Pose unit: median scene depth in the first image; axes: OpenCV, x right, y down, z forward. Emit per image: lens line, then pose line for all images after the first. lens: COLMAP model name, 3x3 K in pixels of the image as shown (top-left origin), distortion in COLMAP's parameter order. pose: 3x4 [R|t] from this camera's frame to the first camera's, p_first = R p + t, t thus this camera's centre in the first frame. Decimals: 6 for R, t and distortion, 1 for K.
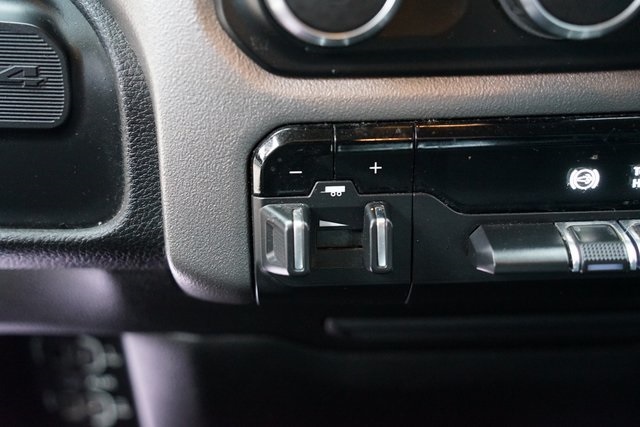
lens RADIAL K [[960.6, 0, 320.0], [0, 960.6, 213.5], [0, 0, 1]] dist [0.180800, 0.003745]
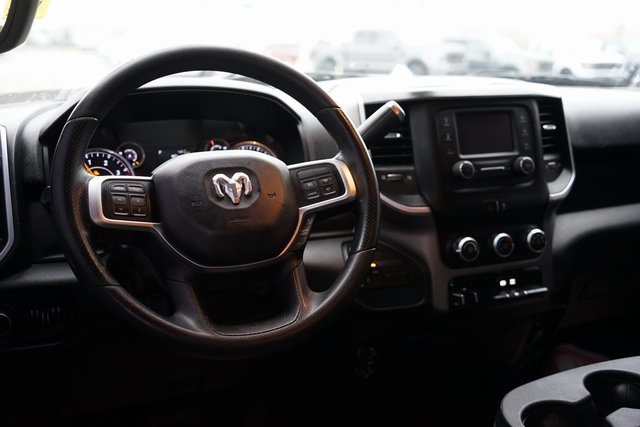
lens RADIAL K [[662.3, 0, 320.0], [0, 662.3, 213.5], [0, 0, 1]] dist [0.081687, -0.000649]
pose [[0.940708, -0.066929, 0.332548, -1.916696], [0.154925, 0.956895, -0.245664, 0.351923], [-0.301771, 0.282618, 0.910528, -2.201648]]
